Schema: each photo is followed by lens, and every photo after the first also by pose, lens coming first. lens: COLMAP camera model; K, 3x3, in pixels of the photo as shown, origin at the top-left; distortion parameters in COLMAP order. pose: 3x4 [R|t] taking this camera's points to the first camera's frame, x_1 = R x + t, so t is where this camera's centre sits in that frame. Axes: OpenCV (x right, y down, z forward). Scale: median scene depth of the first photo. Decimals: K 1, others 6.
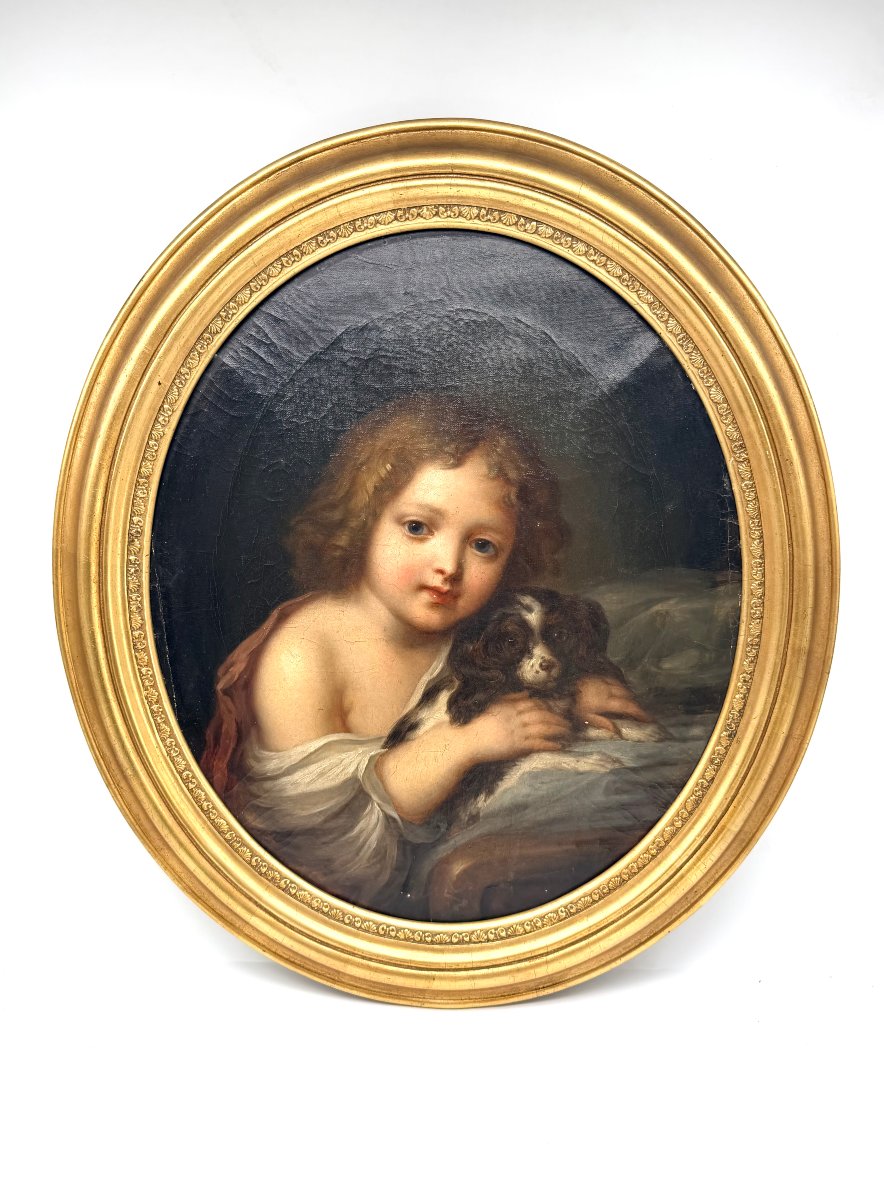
lens RADIAL K [[701.3, 0, 446.3], [0, 701.3, 593.0], [0, 0, 1]] dist [-0.000427, -0.040941]
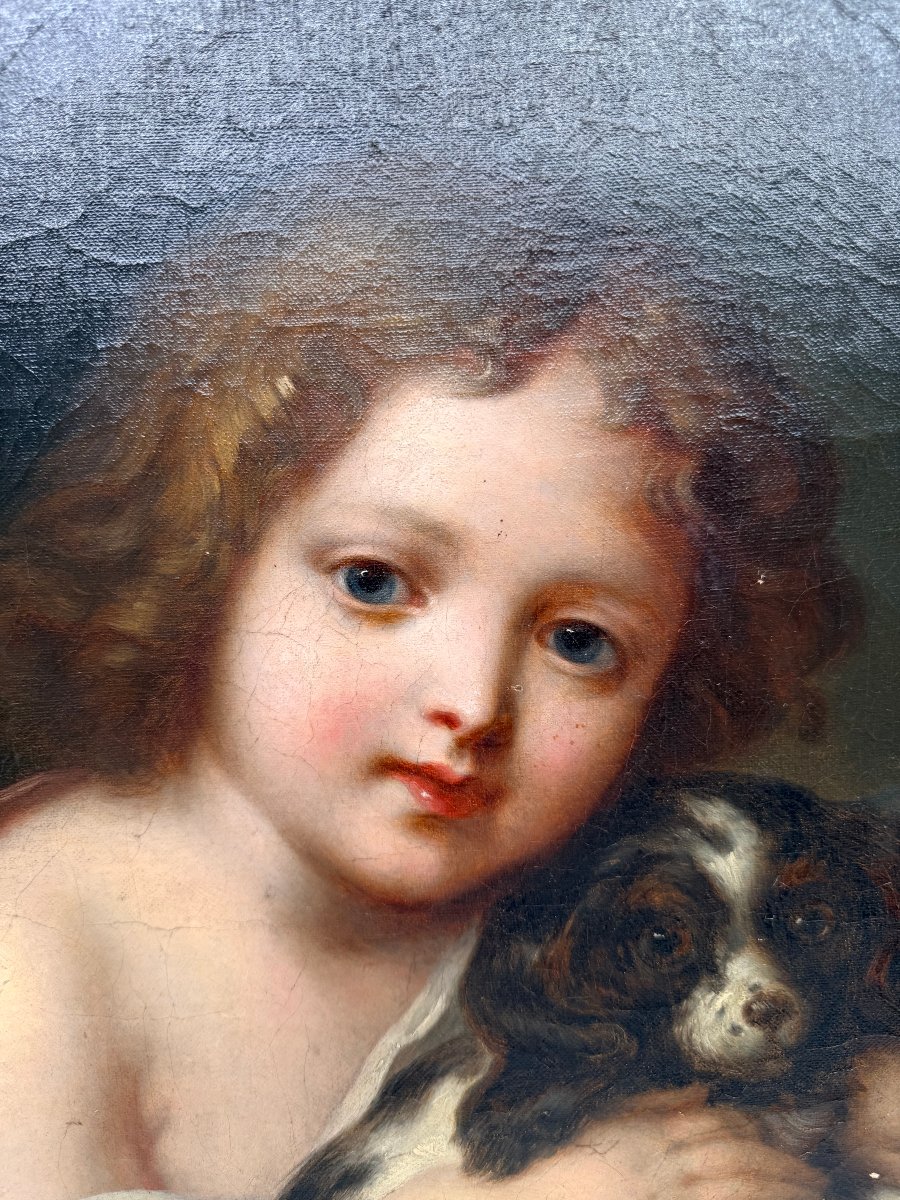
lens RADIAL K [[701.3, 0, 450.1], [0, 701.3, 603.9], [0, 0, 1]] dist [-0.000427, -0.040941]
pose [[0.999464, 0.019013, 0.026639, -0.015479], [-0.017634, 0.998539, -0.051079, -0.067153], [-0.027571, 0.050582, 0.998339, 0.680514]]
